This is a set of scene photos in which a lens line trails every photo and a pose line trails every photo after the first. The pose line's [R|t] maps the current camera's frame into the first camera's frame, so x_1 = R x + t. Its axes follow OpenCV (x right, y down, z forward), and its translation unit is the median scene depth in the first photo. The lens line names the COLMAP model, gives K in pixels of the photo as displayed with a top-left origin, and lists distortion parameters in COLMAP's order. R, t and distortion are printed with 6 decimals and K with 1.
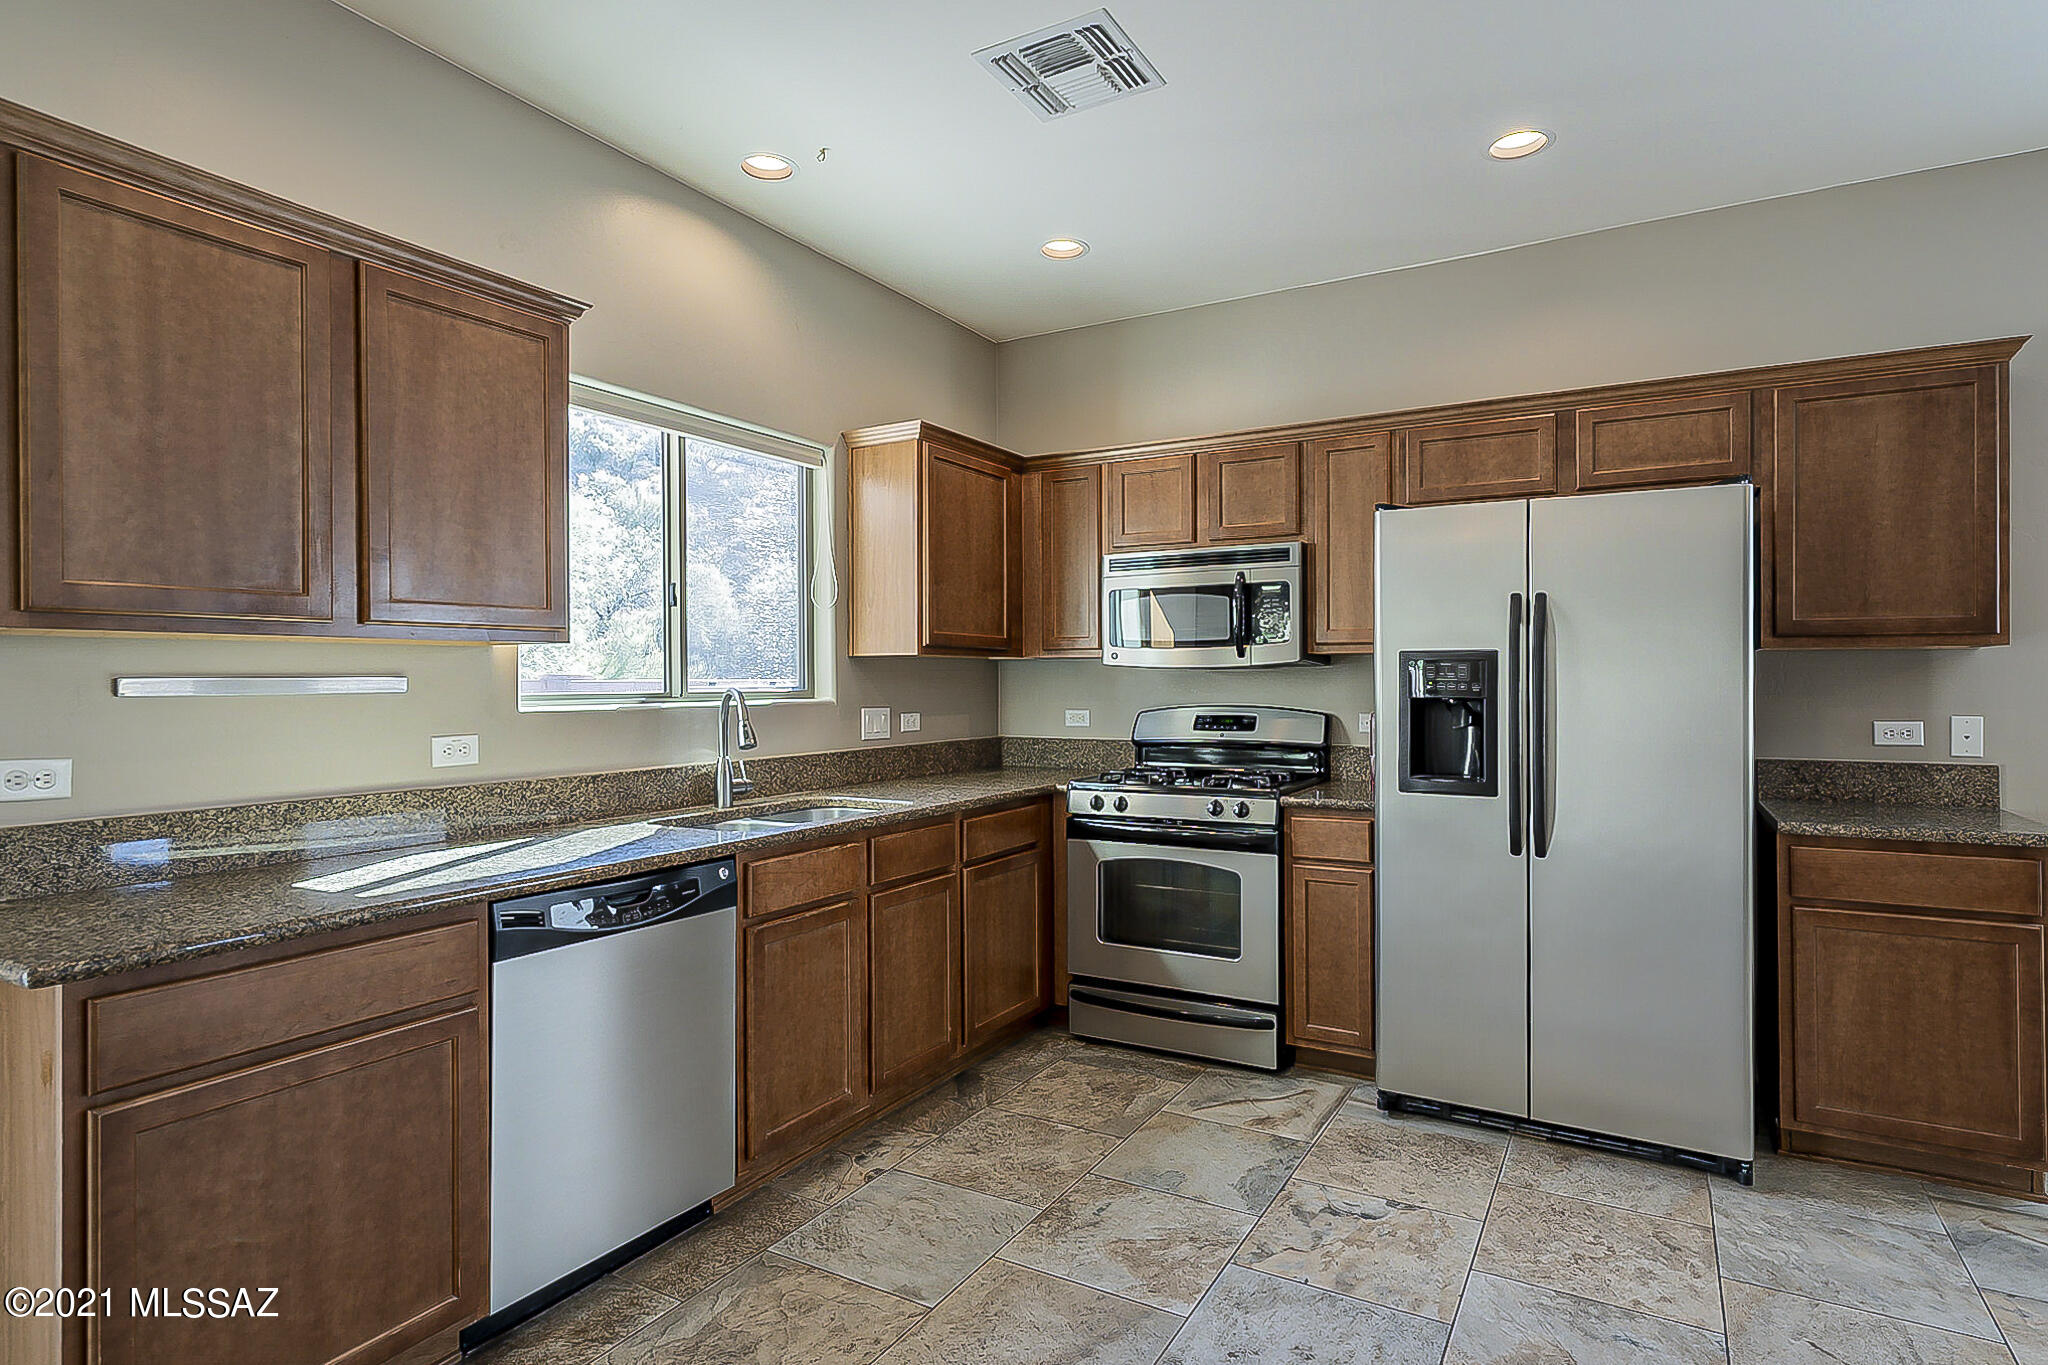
lens RADIAL K [[1065.4, 0, 1061.6], [0, 1065.4, 676.7], [0, 0, 1]] dist [0.003329, 0.000737]
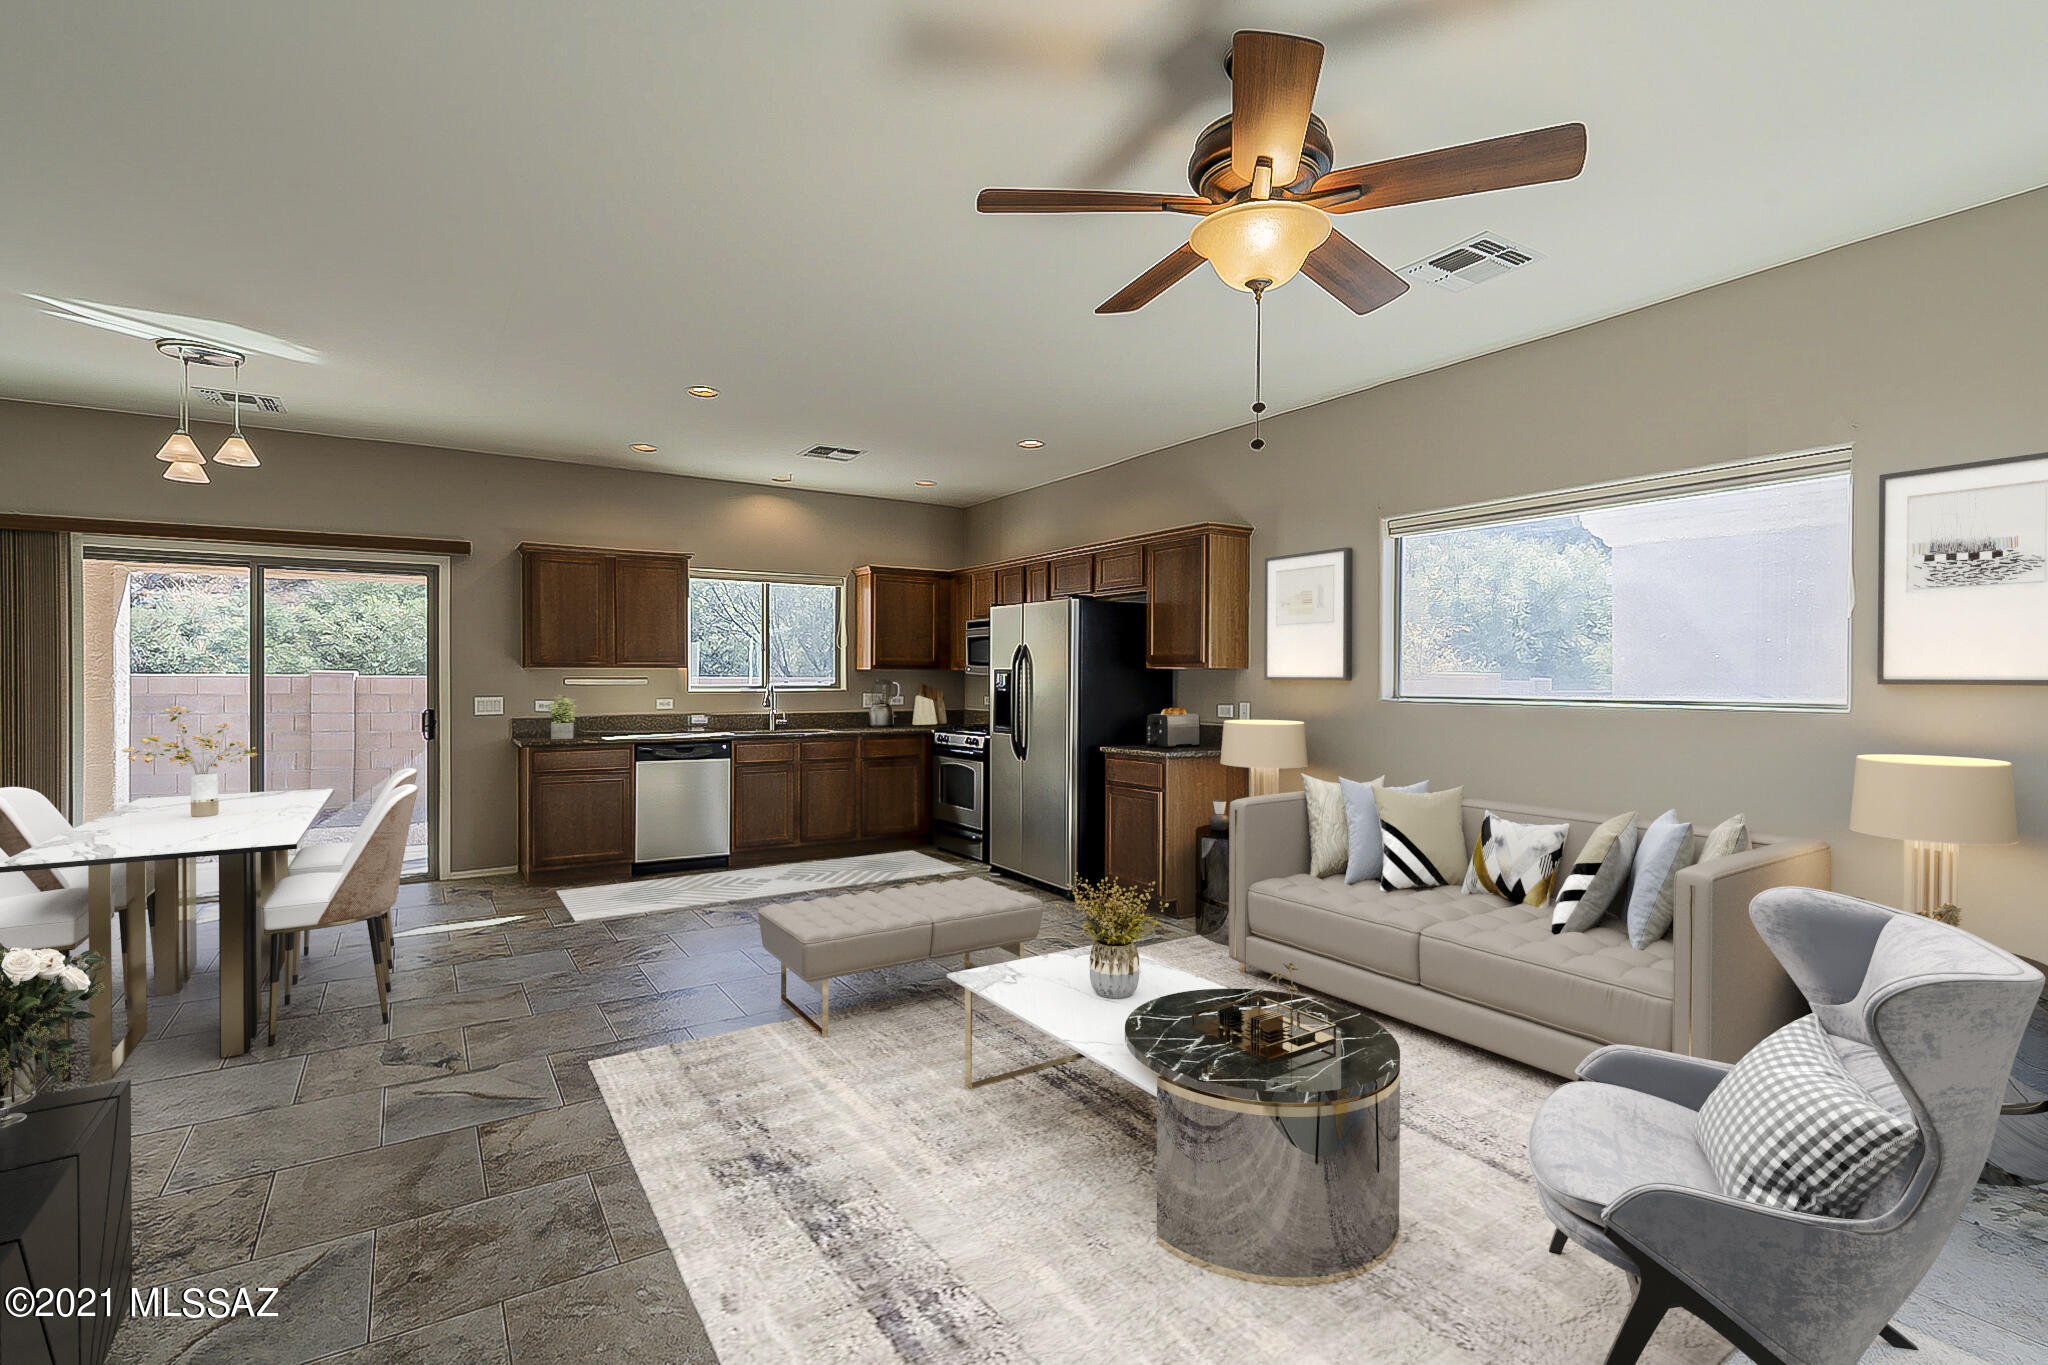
lens RADIAL K [[943.9, 0, 1055.5], [0, 943.9, 679.3], [0, 0, 1]] dist [-0.003906, 0.000294]
pose [[0.897892, 0.004725, -0.440190, 1.425190], [-0.003080, 0.999985, 0.004452, -0.012946], [0.440205, -0.002641, 0.897893, -0.805742]]
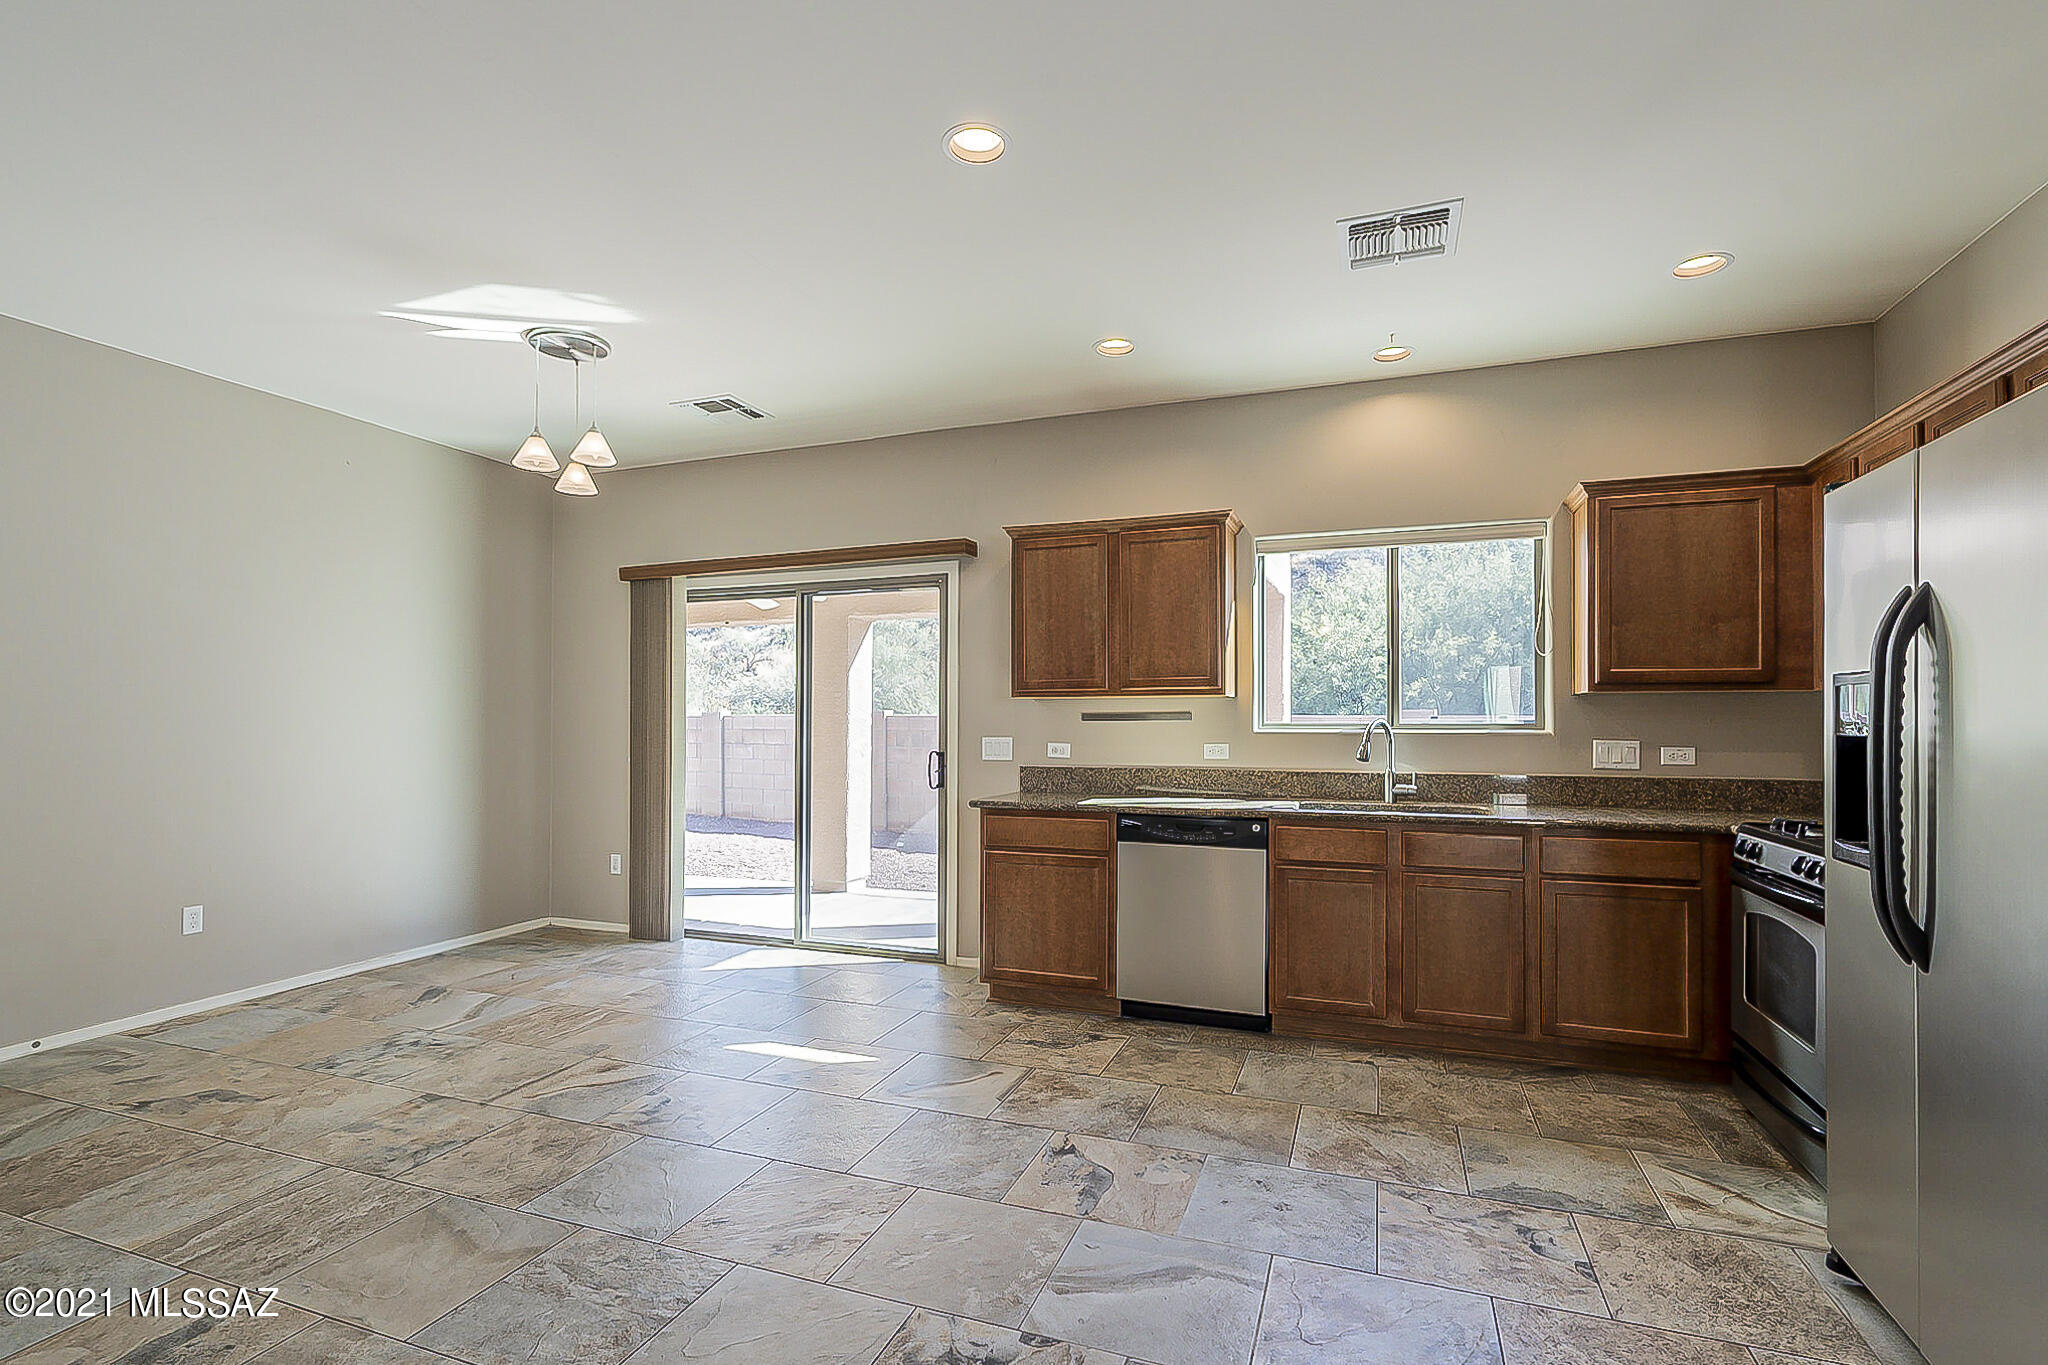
lens RADIAL K [[943.9, 0, 1021.9], [0, 943.9, 712.1], [0, 0, 1]] dist [-0.003906, 0.000294]
pose [[0.156806, -0.005427, -0.987615, 0.966535], [0.001548, 0.999985, -0.005249, 0.005930], [0.987628, -0.000706, 0.156812, 0.342689]]
